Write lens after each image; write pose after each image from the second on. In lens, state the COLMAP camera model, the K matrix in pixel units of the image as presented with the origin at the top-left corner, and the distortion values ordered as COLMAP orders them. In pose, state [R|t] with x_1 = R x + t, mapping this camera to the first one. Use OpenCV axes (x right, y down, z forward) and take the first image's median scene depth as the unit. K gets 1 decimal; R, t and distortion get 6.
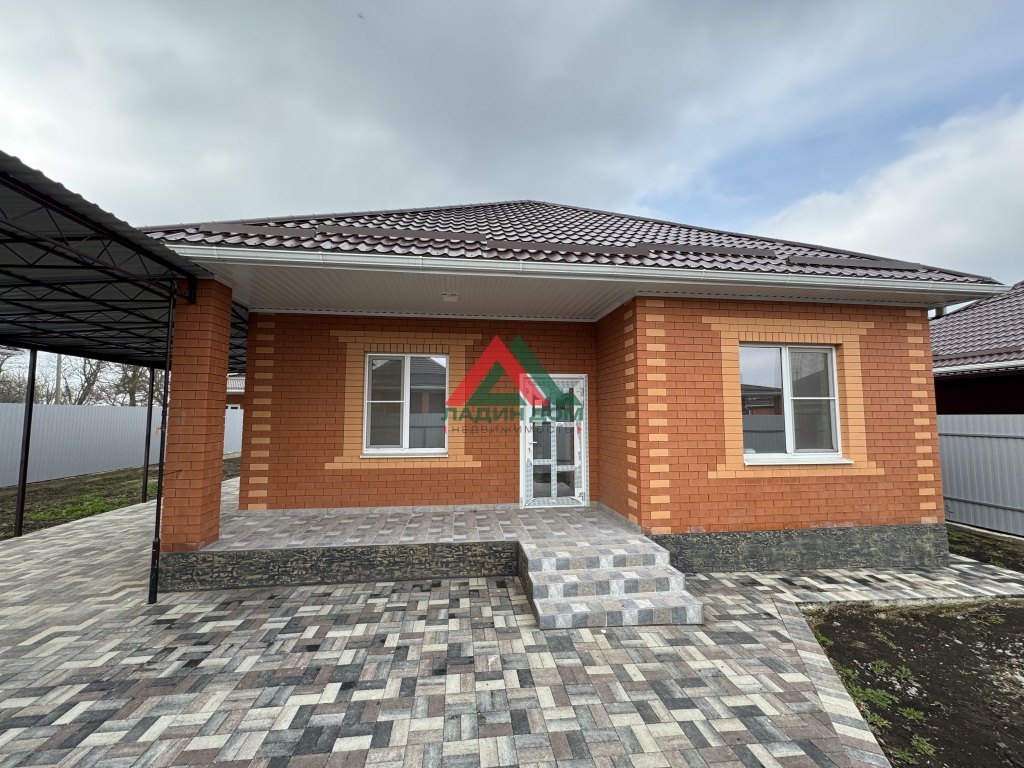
lens RADIAL K [[408.1, 0, 510.5], [0, 408.1, 384.4], [0, 0, 1]] dist [-0.005271, 0.000552]
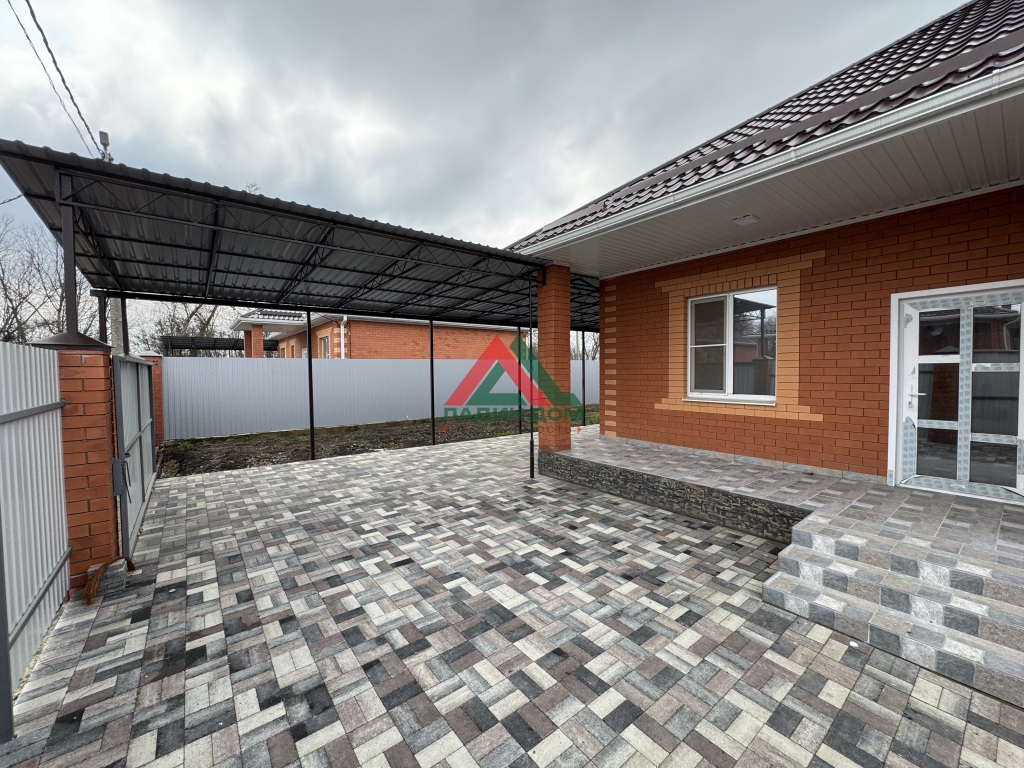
lens RADIAL K [[408.1, 0, 510.5], [0, 408.1, 384.4], [0, 0, 1]] dist [-0.005271, 0.000552]
pose [[0.512346, 0.024734, -0.858423, 0.421787], [0.074902, 0.994489, 0.073360, 0.039568], [0.855506, -0.101884, 0.507670, 0.128789]]
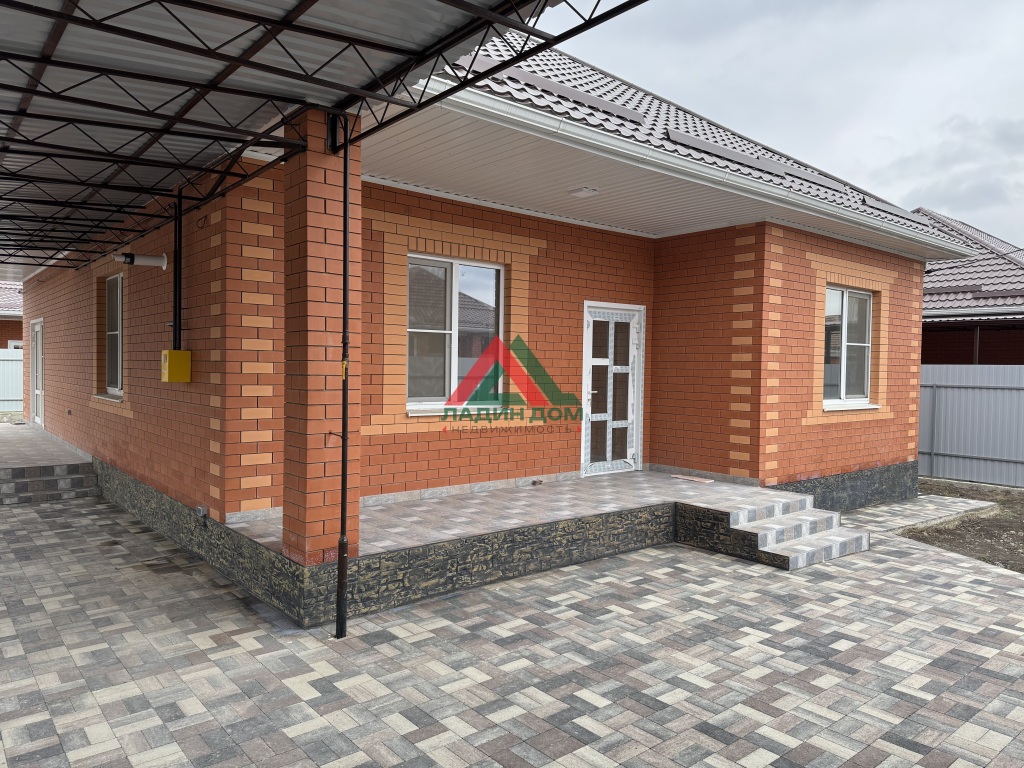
lens RADIAL K [[715.9, 0, 512.0], [0, 715.9, 384.0], [0, 0, 1]] dist [0.062022, -0.080190]
pose [[0.842695, -0.001045, 0.538390, -1.165563], [-0.056393, 0.994326, 0.090197, 0.023391], [-0.535430, -0.106370, 0.837855, -0.052829]]
